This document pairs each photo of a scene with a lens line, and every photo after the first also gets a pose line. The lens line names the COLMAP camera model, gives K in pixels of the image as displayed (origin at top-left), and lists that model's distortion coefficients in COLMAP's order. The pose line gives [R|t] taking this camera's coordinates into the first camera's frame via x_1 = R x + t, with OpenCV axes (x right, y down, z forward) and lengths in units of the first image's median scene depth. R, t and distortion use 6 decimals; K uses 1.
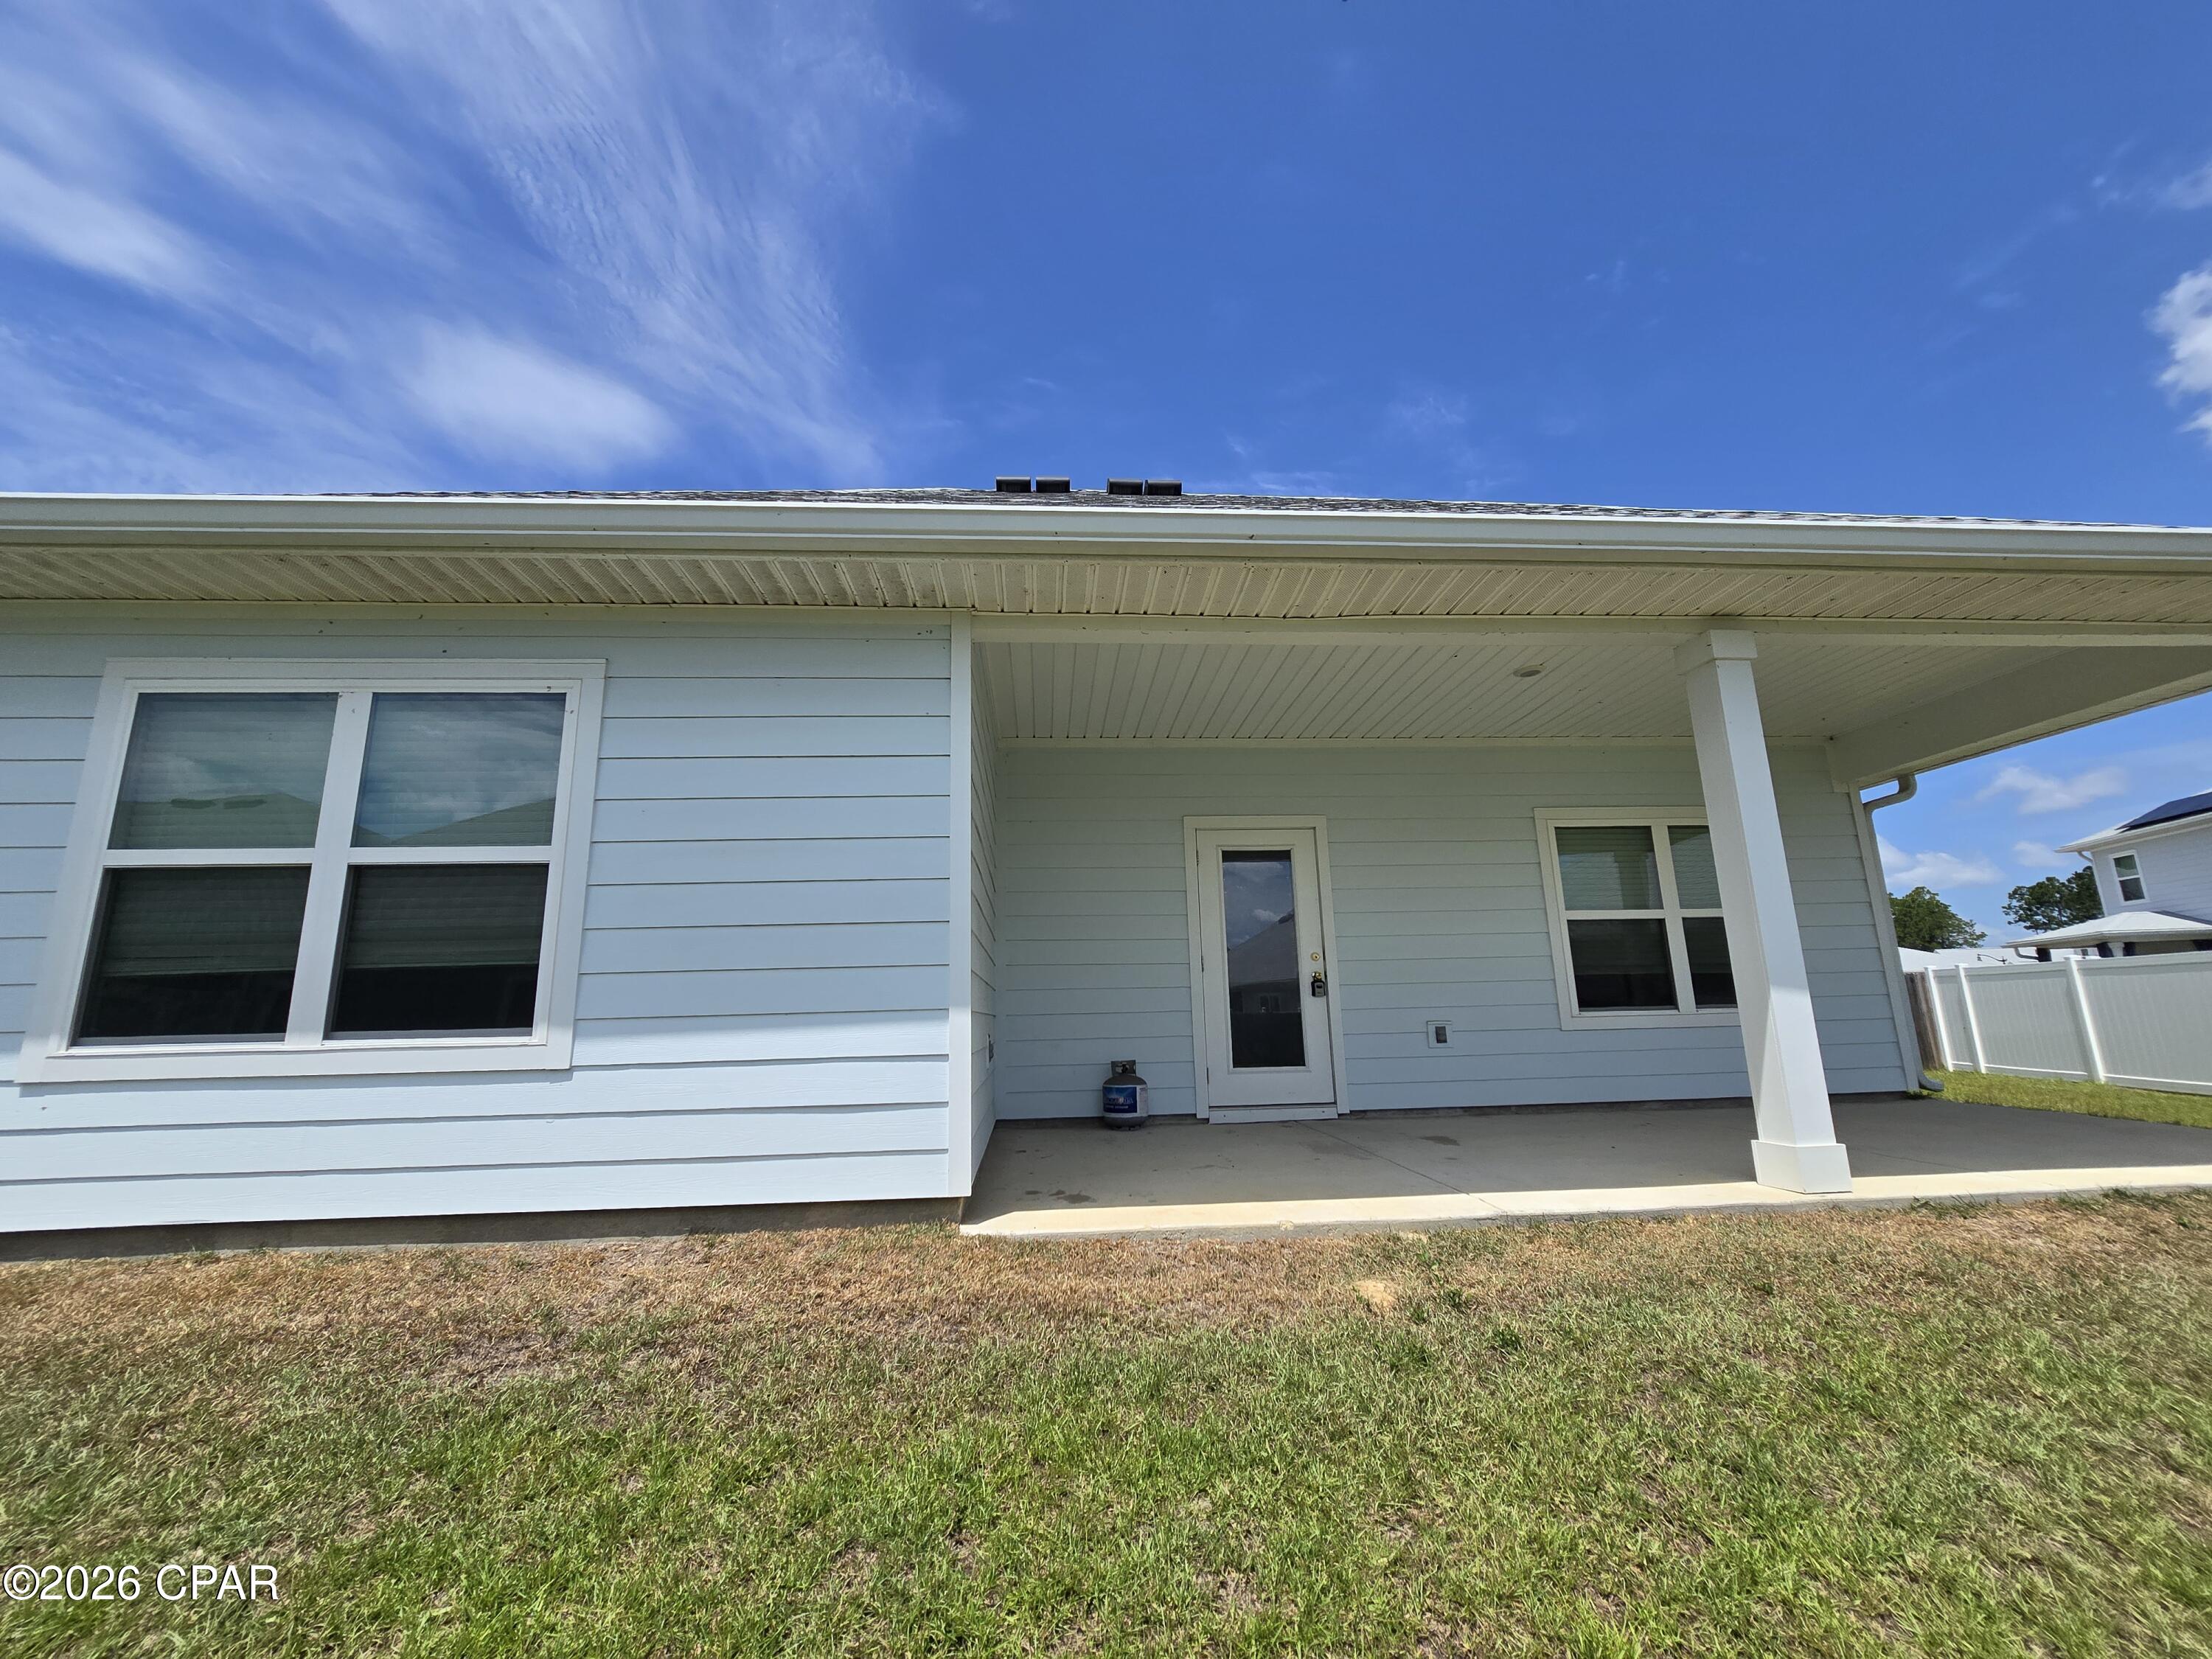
lens RADIAL K [[889.6, 0, 1093.0], [0, 889.6, 836.2], [0, 0, 1]] dist [-0.000070, 0.000480]
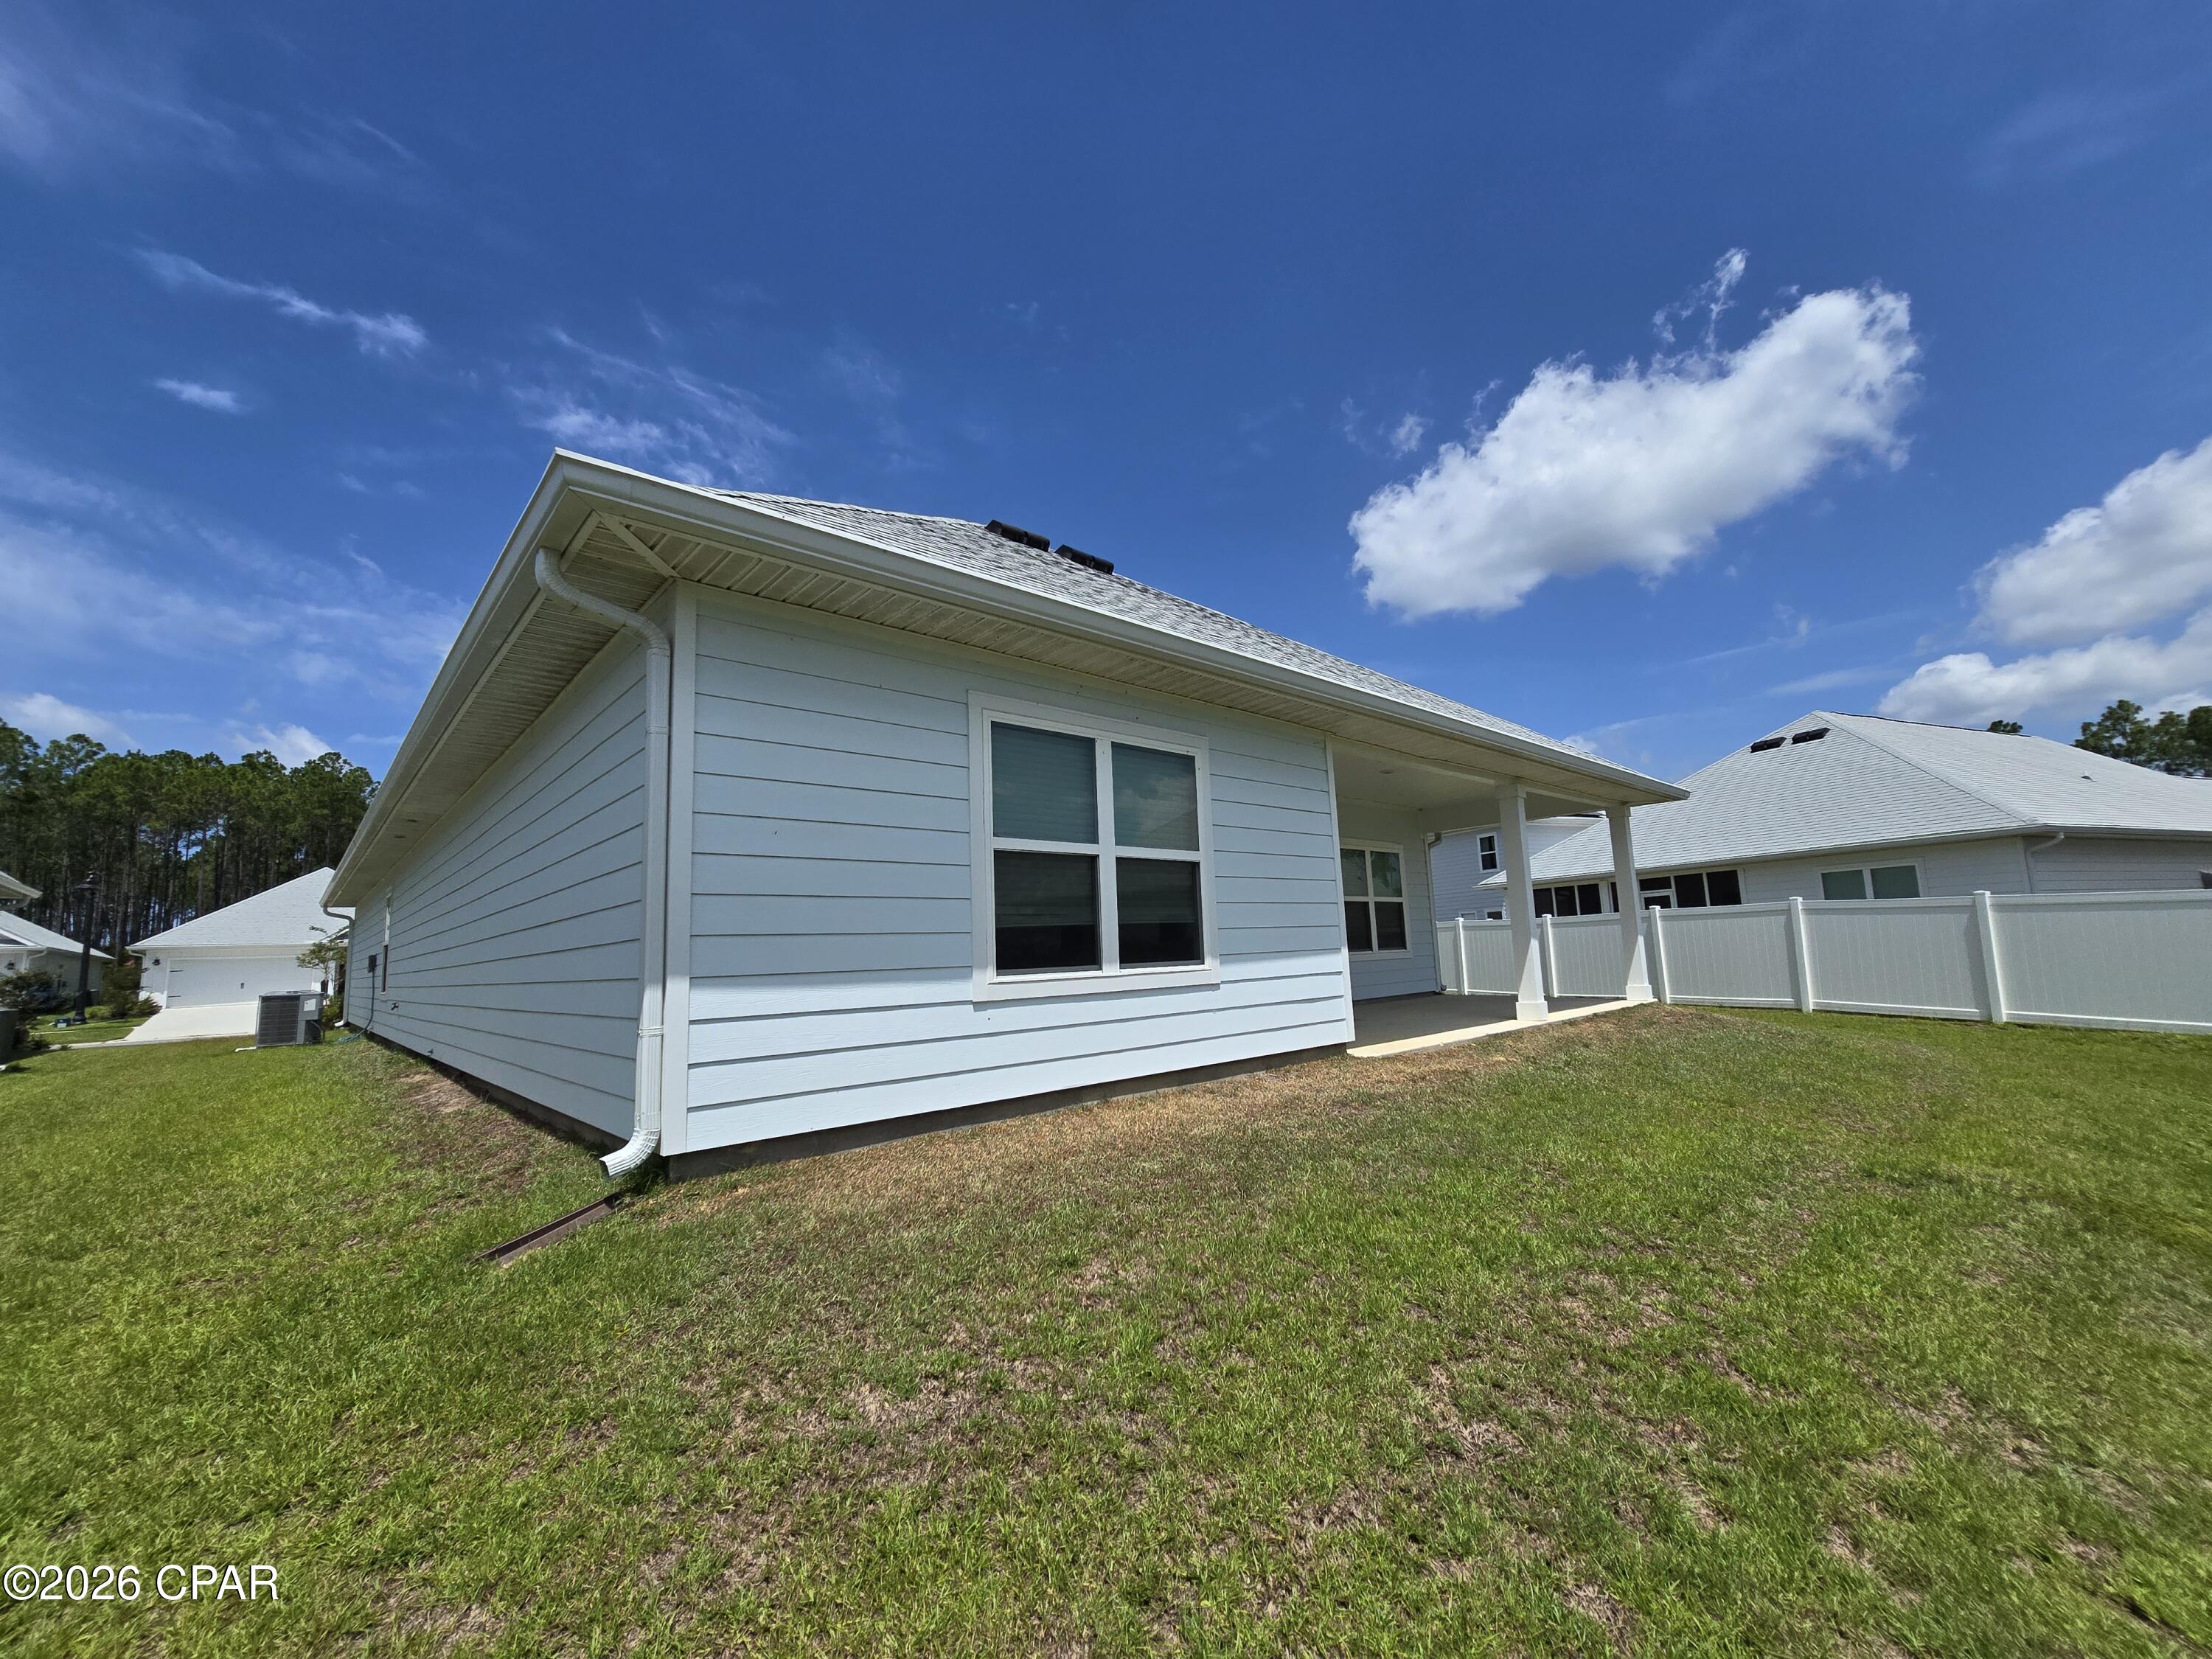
lens RADIAL K [[906.2, 0, 1099.4], [0, 906.2, 836.1], [0, 0, 1]] dist [-0.001554, -0.000430]
pose [[0.784523, 0.071913, 0.615916, -1.842750], [-0.101657, 0.994730, 0.013343, -0.021262], [-0.611711, -0.073080, 0.787699, -0.216837]]
